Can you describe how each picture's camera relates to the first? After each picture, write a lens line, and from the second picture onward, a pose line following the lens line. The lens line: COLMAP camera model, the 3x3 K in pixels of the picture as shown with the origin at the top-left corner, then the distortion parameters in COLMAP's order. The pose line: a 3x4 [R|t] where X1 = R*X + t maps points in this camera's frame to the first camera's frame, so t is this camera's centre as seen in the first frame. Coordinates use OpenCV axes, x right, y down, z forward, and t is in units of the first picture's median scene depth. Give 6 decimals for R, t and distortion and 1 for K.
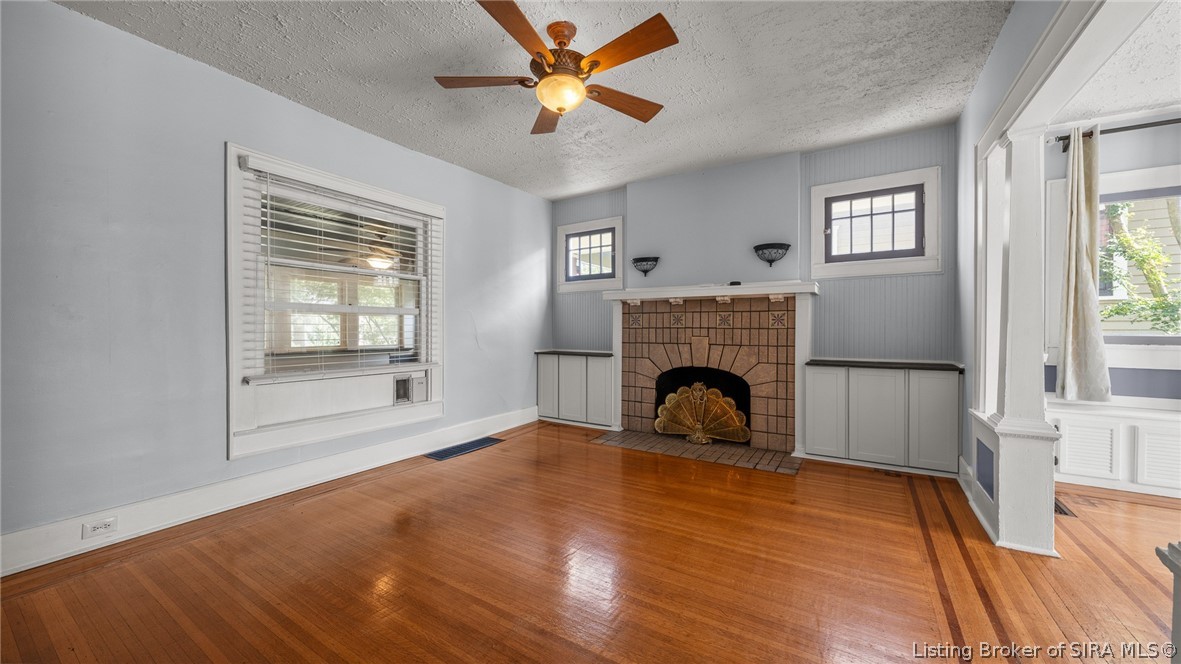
lens RADIAL K [[435.0, 0, 590.7], [0, 435.0, 329.7], [0, 0, 1]] dist [-0.002564, 0.000167]
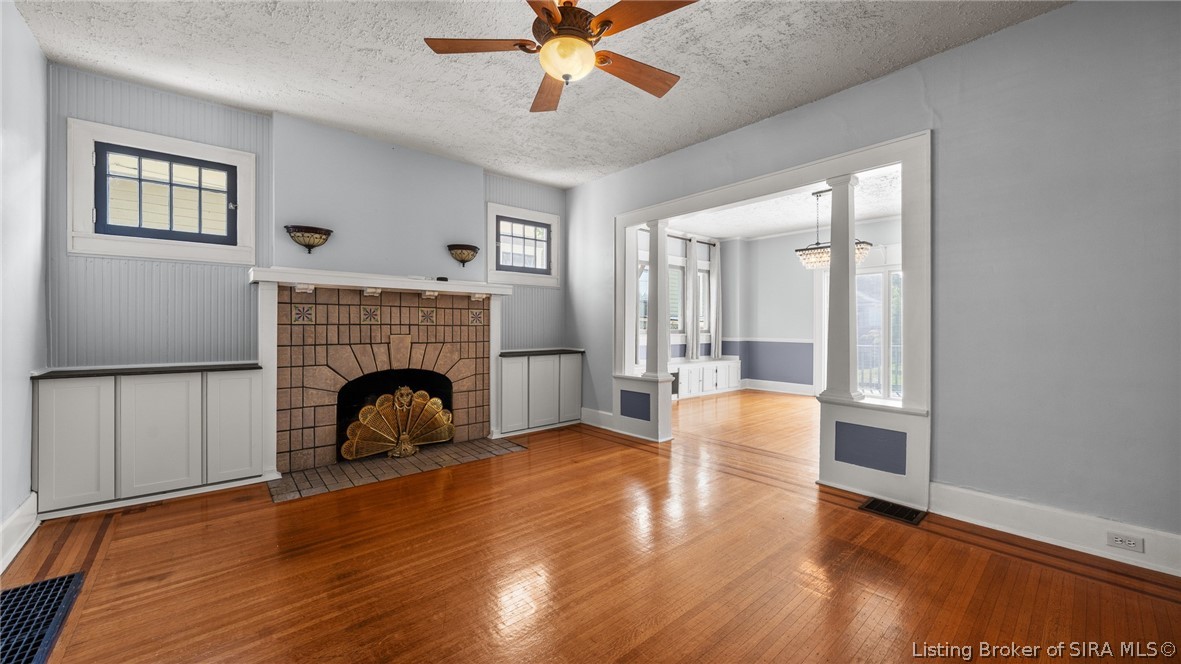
lens RADIAL K [[444.9, 0, 590.8], [0, 444.9, 327.8], [0, 0, 1]] dist [-0.001457, -0.000907]
pose [[0.287915, -0.000931, 0.957656, -0.527525], [0.002103, 0.999998, 0.000341, 0.002878], [-0.957654, 0.001916, 0.287916, 0.397007]]
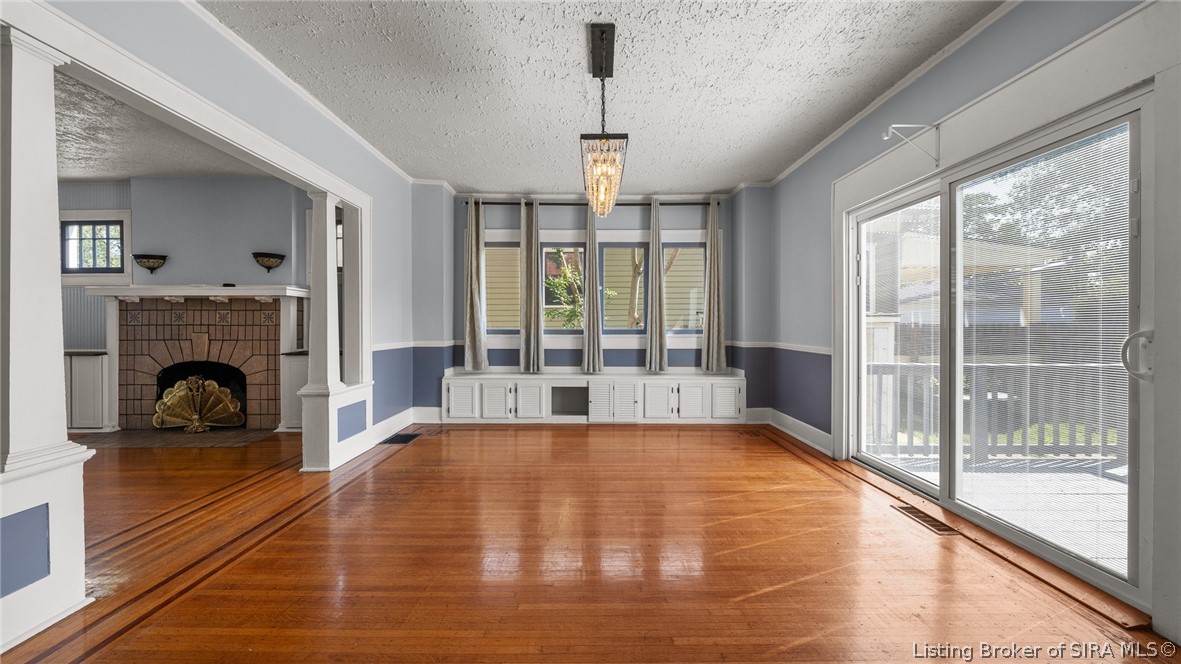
lens RADIAL K [[398.4, 0, 589.5], [0, 398.4, 328.0], [0, 0, 1]] dist [-0.001671, -0.000041]
pose [[0.842947, -0.005545, 0.537968, 0.566900], [0.003778, 0.999983, 0.004387, 0.002968], [-0.537983, -0.001666, 0.842954, -0.369607]]
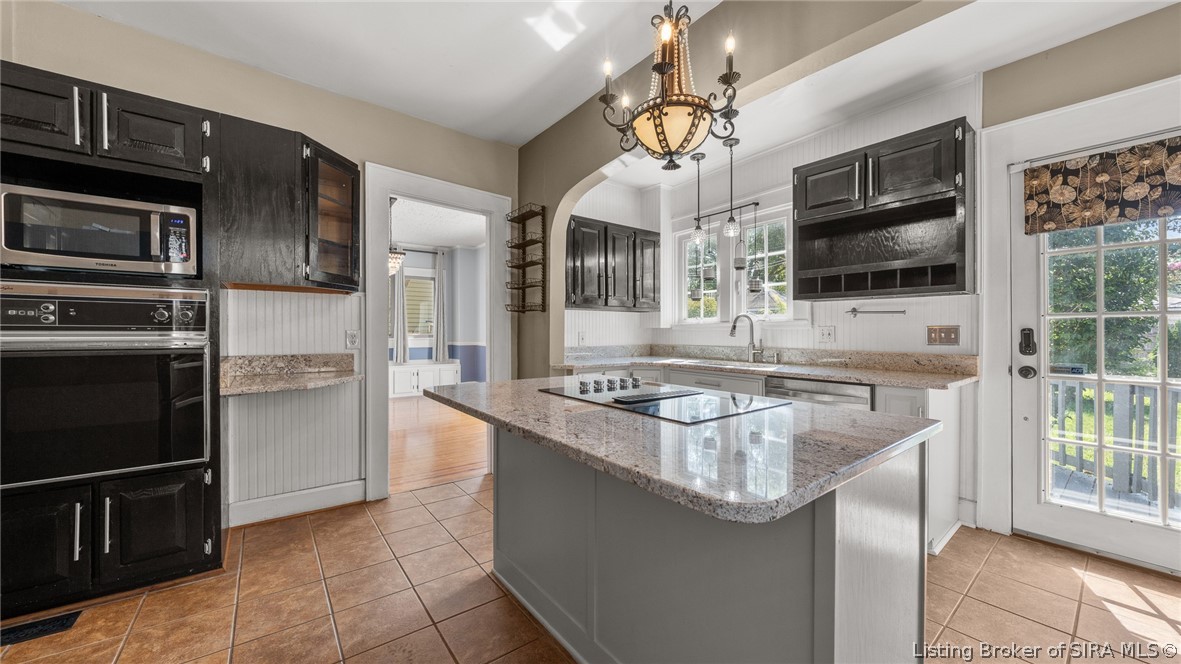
lens RADIAL K [[425.5, 0, 589.8], [0, 425.5, 333.3], [0, 0, 1]] dist [-0.000140, -0.000010]
pose [[0.348397, -0.009120, 0.937303, -0.085538], [0.001494, 0.999957, 0.009174, -0.008867], [-0.937346, -0.001796, 0.348395, -0.901179]]
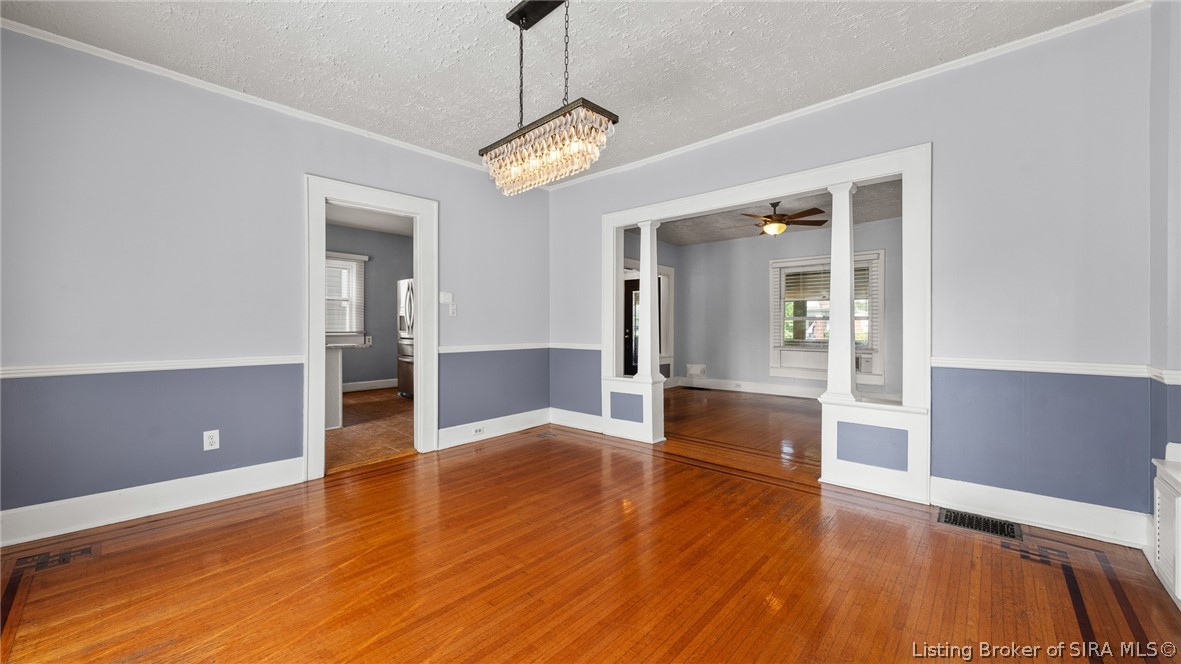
lens RADIAL K [[435.0, 0, 588.6], [0, 435.0, 323.0], [0, 0, 1]] dist [-0.002564, 0.000167]
pose [[-0.199252, -0.000890, -0.979948, 1.398694], [0.000855, 0.999999, -0.001082, -0.021084], [0.979948, -0.001053, -0.199251, 0.287721]]
